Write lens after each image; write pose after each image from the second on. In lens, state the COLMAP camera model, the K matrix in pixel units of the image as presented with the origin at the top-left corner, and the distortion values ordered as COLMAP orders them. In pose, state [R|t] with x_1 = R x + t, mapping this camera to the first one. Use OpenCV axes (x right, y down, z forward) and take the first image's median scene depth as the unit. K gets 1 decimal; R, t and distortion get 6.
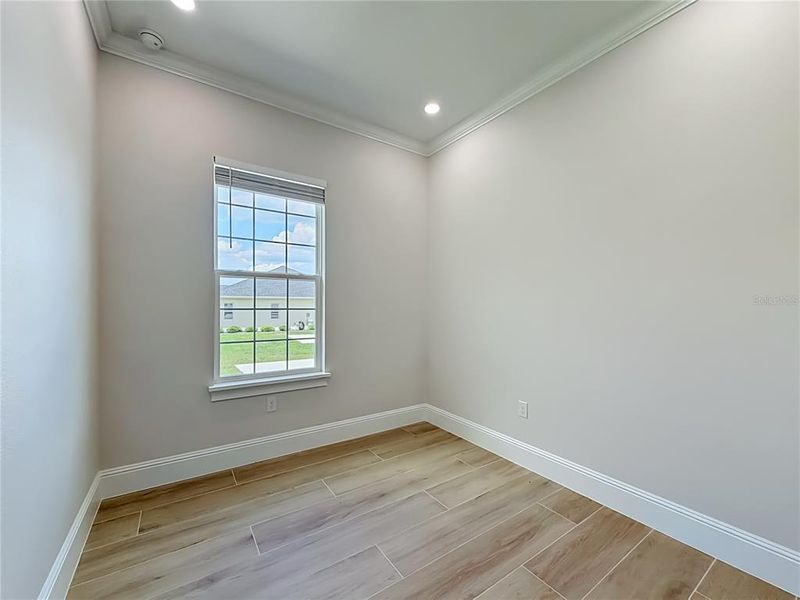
lens RADIAL K [[323.0, 0, 407.7], [0, 323.0, 306.6], [0, 0, 1]] dist [-0.005450, 0.001110]
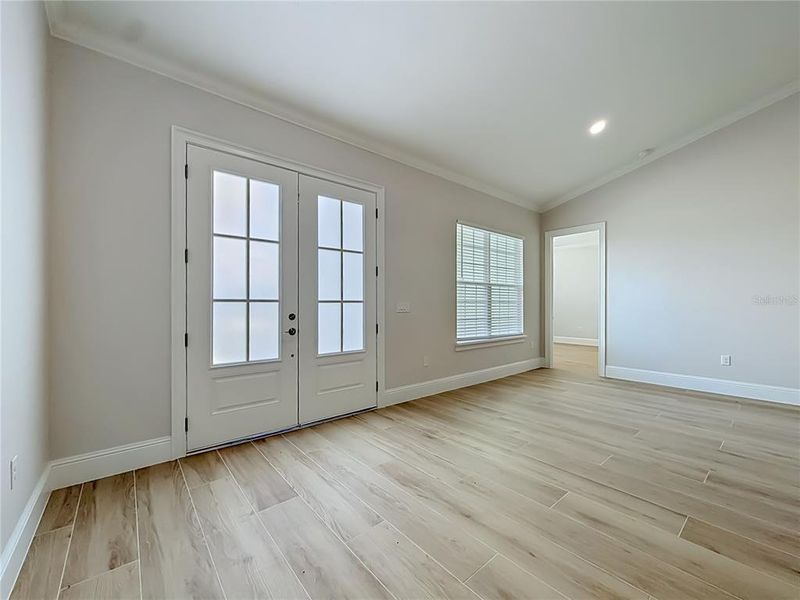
lens RADIAL K [[323.0, 0, 396.8], [0, 323.0, 305.2], [0, 0, 1]] dist [-0.005450, 0.001110]
pose [[0.997643, 0.017727, 0.066289, -0.936940], [-0.019427, 0.999496, 0.025092, 0.008809], [-0.065811, -0.026321, 0.997485, -0.647247]]
